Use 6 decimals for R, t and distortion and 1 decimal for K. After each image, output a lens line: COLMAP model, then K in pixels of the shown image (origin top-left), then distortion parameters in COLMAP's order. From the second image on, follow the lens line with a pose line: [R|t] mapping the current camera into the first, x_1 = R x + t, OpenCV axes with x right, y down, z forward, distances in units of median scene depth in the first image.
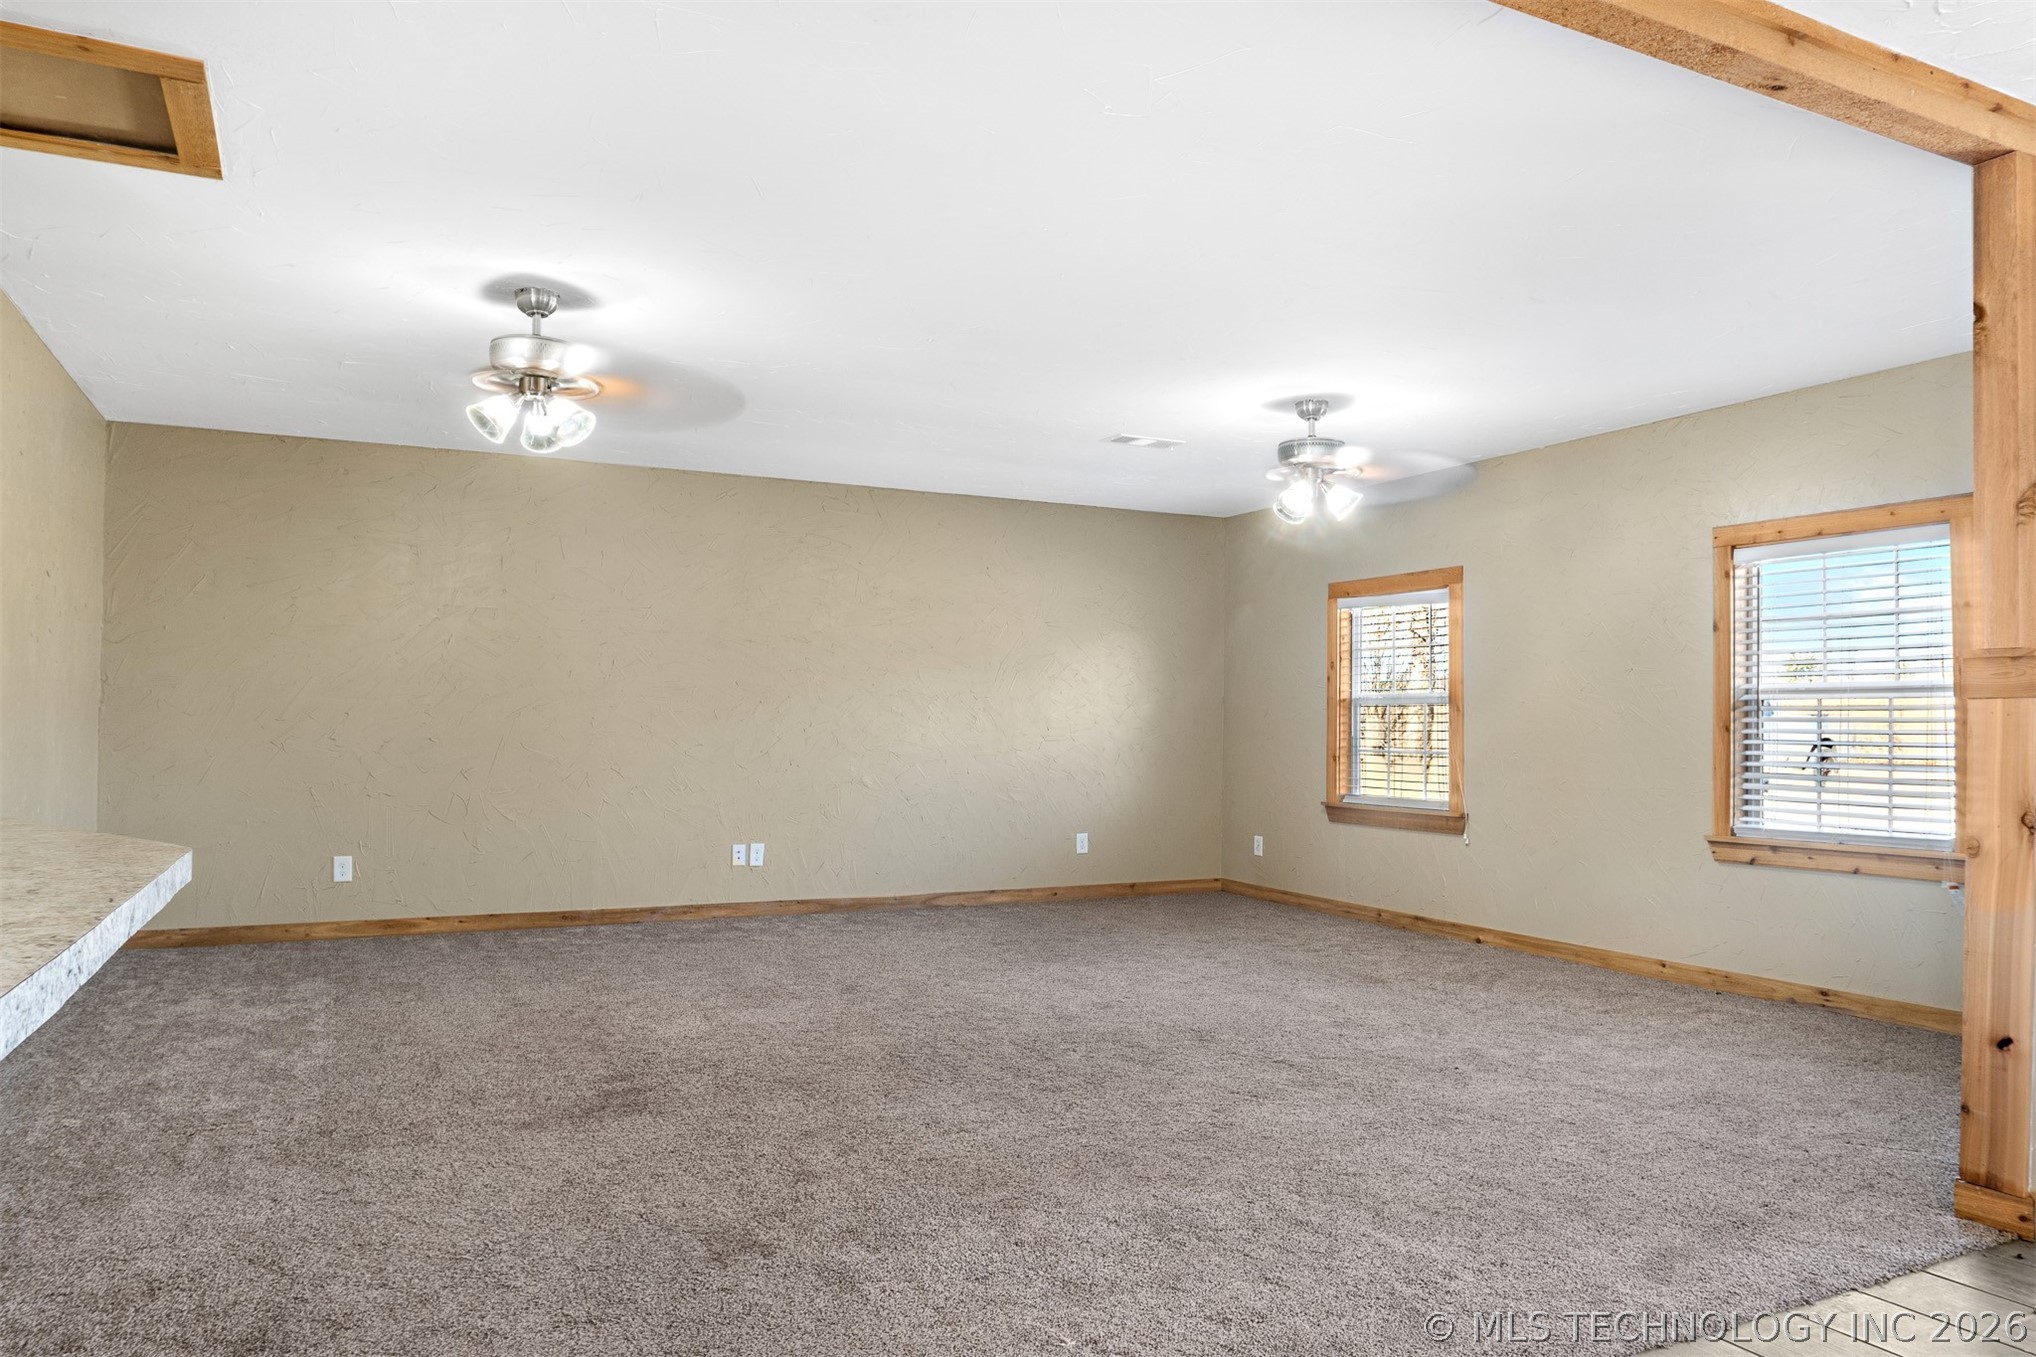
lens RADIAL K [[1396.5, 0, 1057.8], [0, 1396.5, 722.4], [0, 0, 1]] dist [-0.019718, 0.001351]
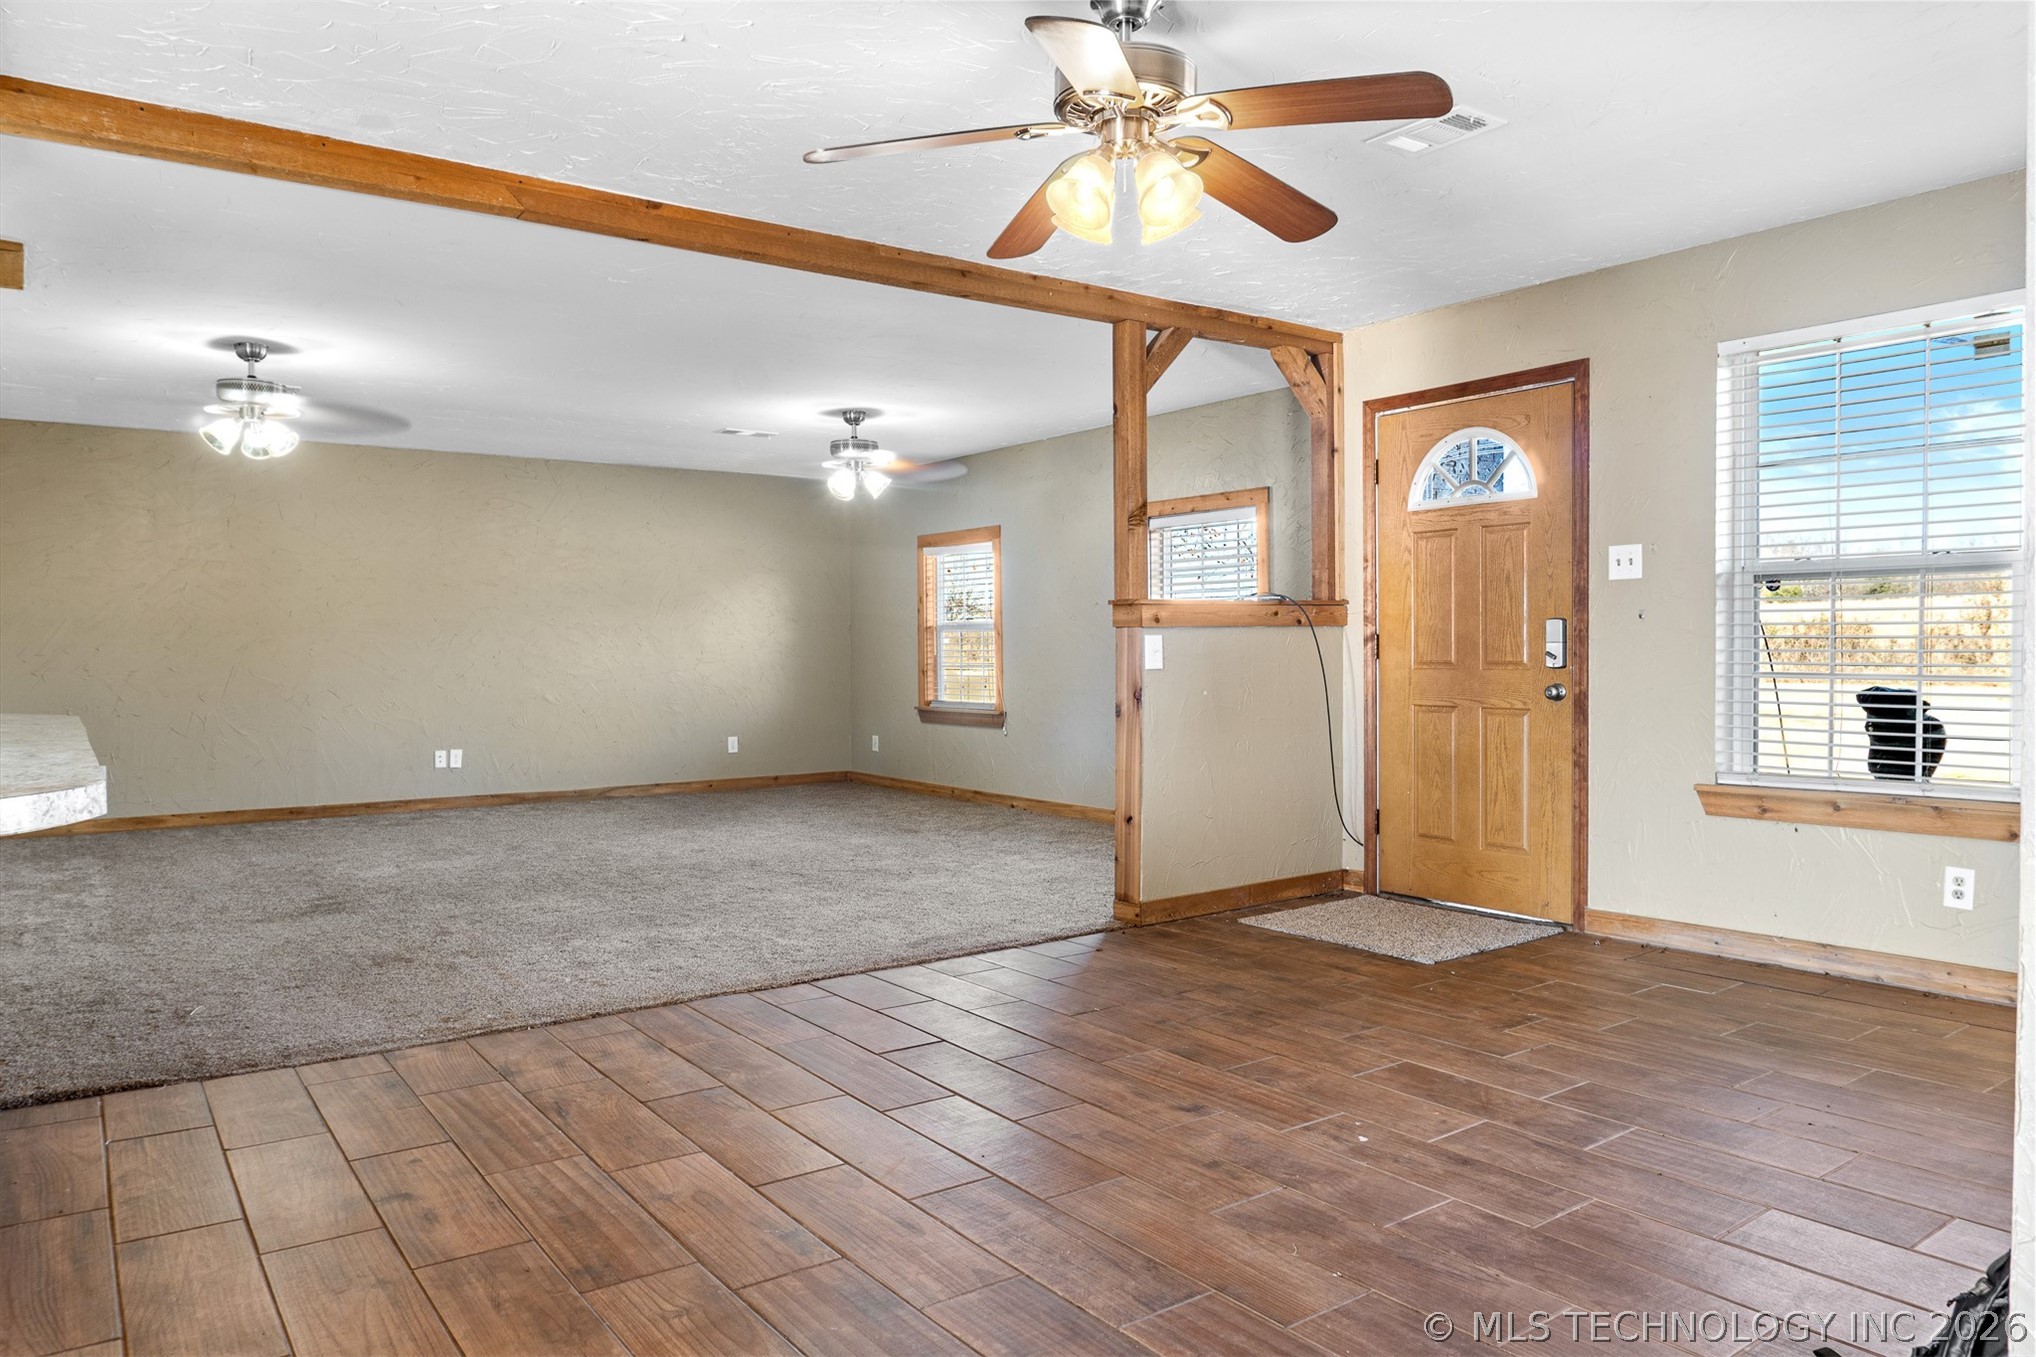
lens RADIAL K [[1352.8, 0, 989.0], [0, 1352.8, 682.6], [0, 0, 1]] dist [0.001388, -0.018160]
pose [[0.991238, -0.018170, 0.130834, 0.110520], [0.014588, 0.999493, 0.028286, 0.000707], [-0.131282, -0.026129, 0.991001, -0.281937]]
